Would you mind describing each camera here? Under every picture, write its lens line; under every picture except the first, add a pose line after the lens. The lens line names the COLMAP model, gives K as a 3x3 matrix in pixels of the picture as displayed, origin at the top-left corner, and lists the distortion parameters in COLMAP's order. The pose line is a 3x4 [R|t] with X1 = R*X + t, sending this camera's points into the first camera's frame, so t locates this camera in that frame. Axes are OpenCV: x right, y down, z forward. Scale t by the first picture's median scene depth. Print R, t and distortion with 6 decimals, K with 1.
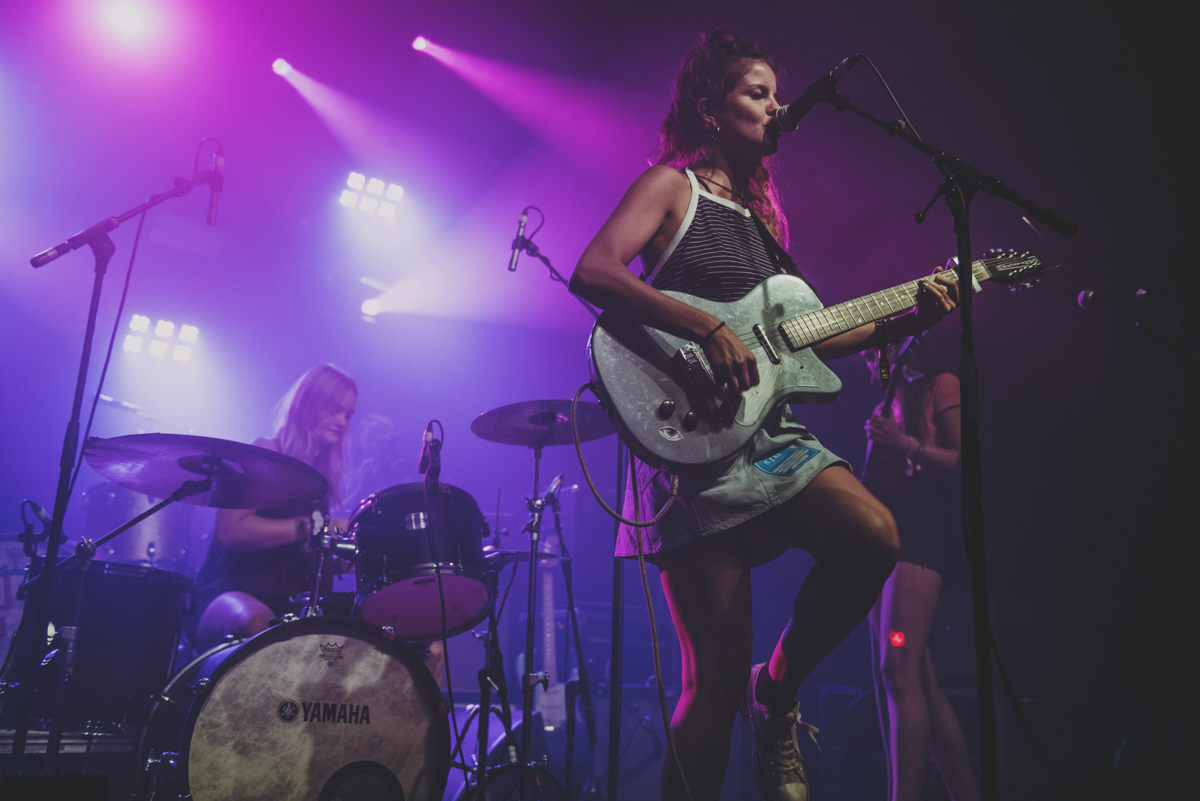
lens RADIAL K [[1027.9, 0, 595.2], [0, 1027.9, 405.2], [0, 0, 1]] dist [-0.030550, 0.084838]
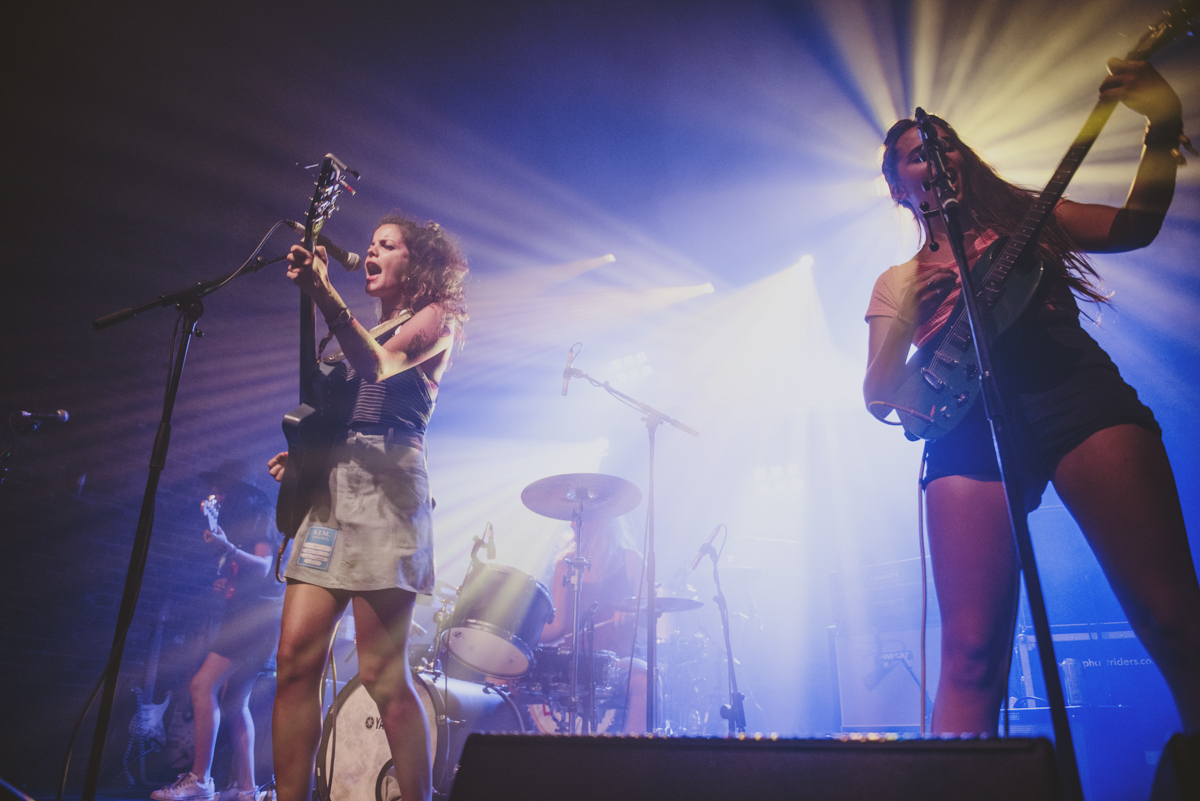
lens RADIAL K [[820.2, 0, 595.2], [0, 820.2, 403.6], [0, 0, 1]] dist [-0.053000, -0.002012]
pose [[0.439800, -0.370174, -0.818259, 1.119203], [0.213599, 0.928074, -0.305048, 0.297175], [0.872325, -0.040619, 0.487236, 0.701470]]
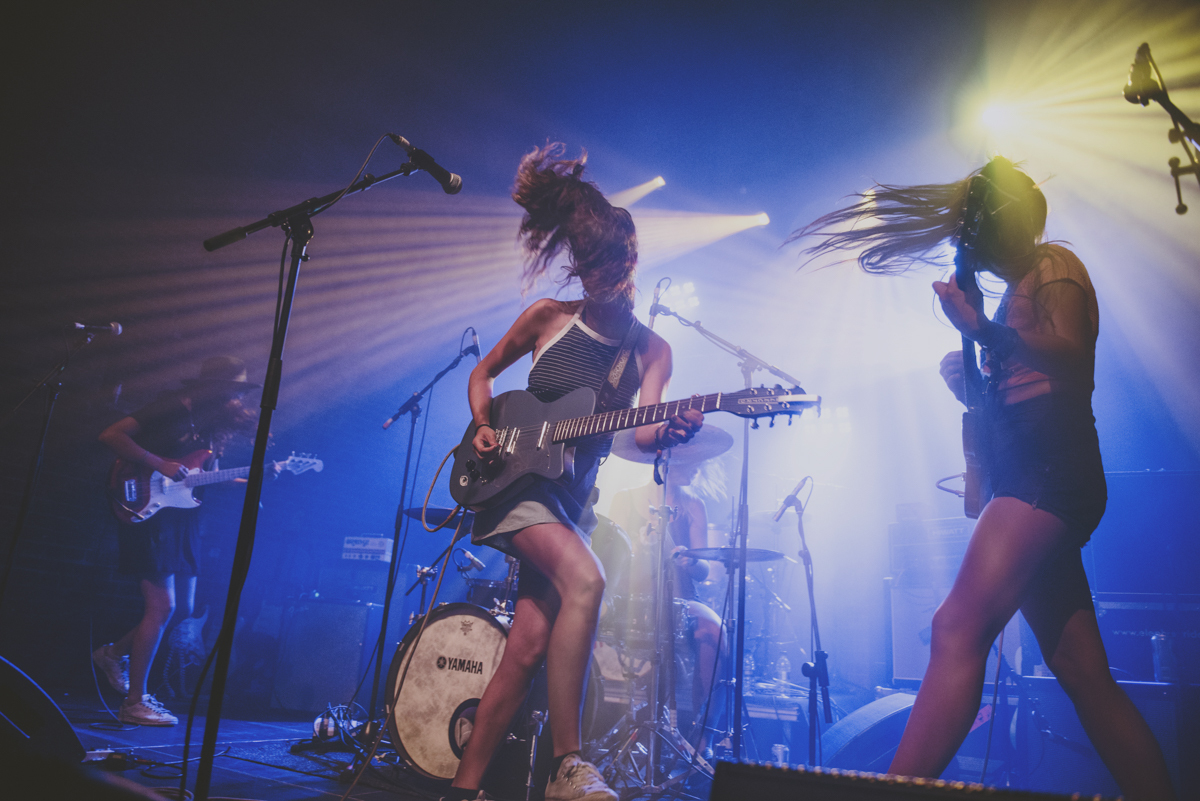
lens RADIAL K [[820.2, 0, 595.2], [0, 820.2, 403.6], [0, 0, 1]] dist [-0.053000, -0.002012]
pose [[0.447466, -0.269220, -0.852816, 1.008571], [0.164534, 0.962116, -0.217395, 0.225113], [0.879035, -0.043040, 0.474810, 0.622130]]
